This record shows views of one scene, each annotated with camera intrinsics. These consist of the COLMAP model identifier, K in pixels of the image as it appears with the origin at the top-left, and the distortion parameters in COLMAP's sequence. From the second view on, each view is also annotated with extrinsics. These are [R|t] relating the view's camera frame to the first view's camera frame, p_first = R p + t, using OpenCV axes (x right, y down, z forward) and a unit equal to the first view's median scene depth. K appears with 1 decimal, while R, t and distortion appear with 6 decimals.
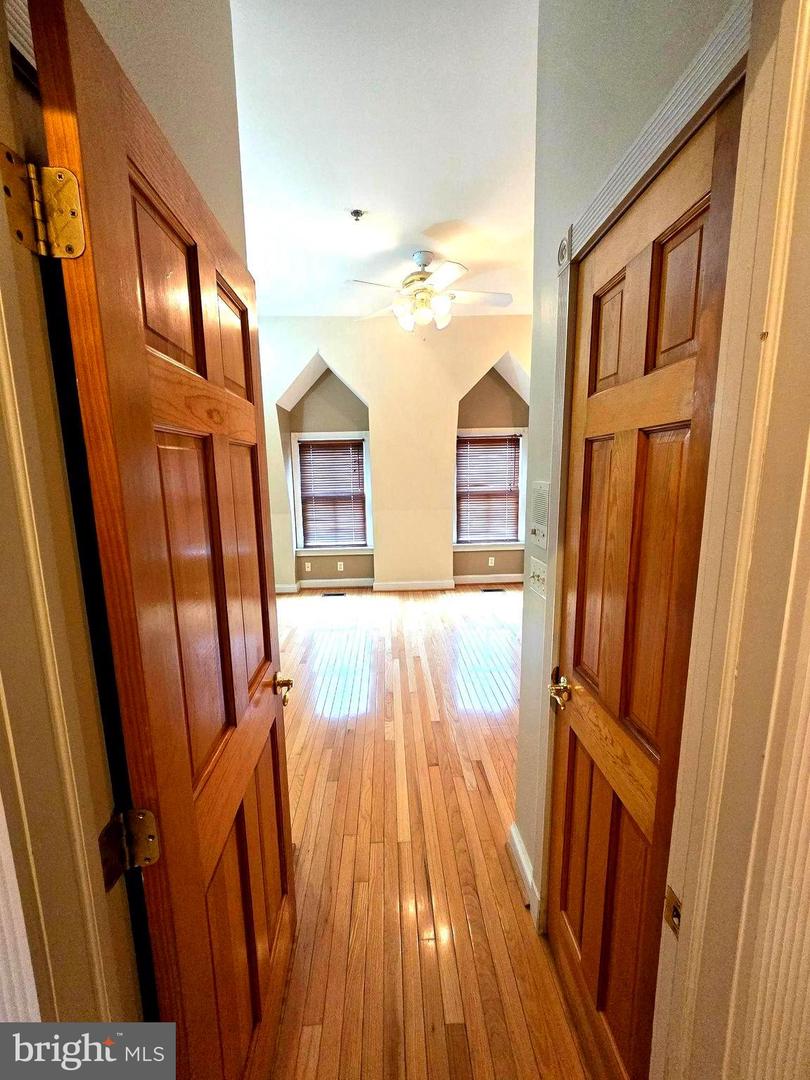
lens RADIAL K [[435.0, 0, 400.0], [0, 435.0, 544.4], [0, 0, 1]] dist [-0.001449, -0.000028]
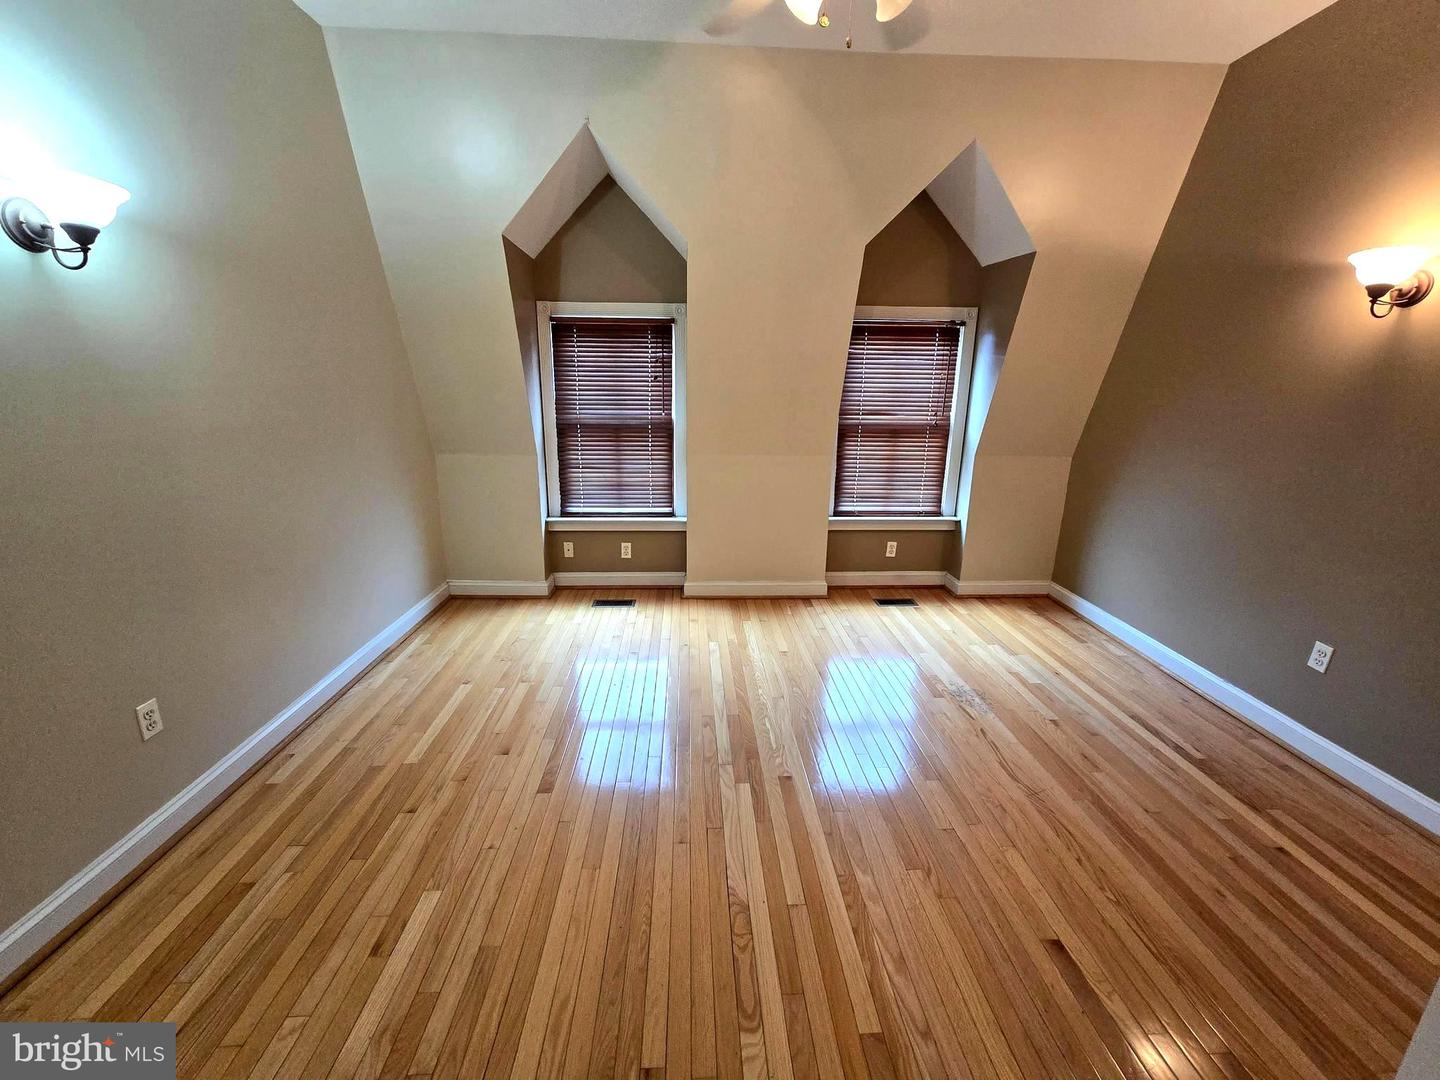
lens RADIAL K [[580.0, 0, 720.2], [0, 580.0, 529.9], [0, 0, 1]] dist [-0.001449, -0.000028]
pose [[0.999196, 0.026908, 0.029728, -0.039594], [-0.029190, 0.996429, 0.079230, -0.040224], [-0.027490, -0.080034, 0.996413, 0.256641]]
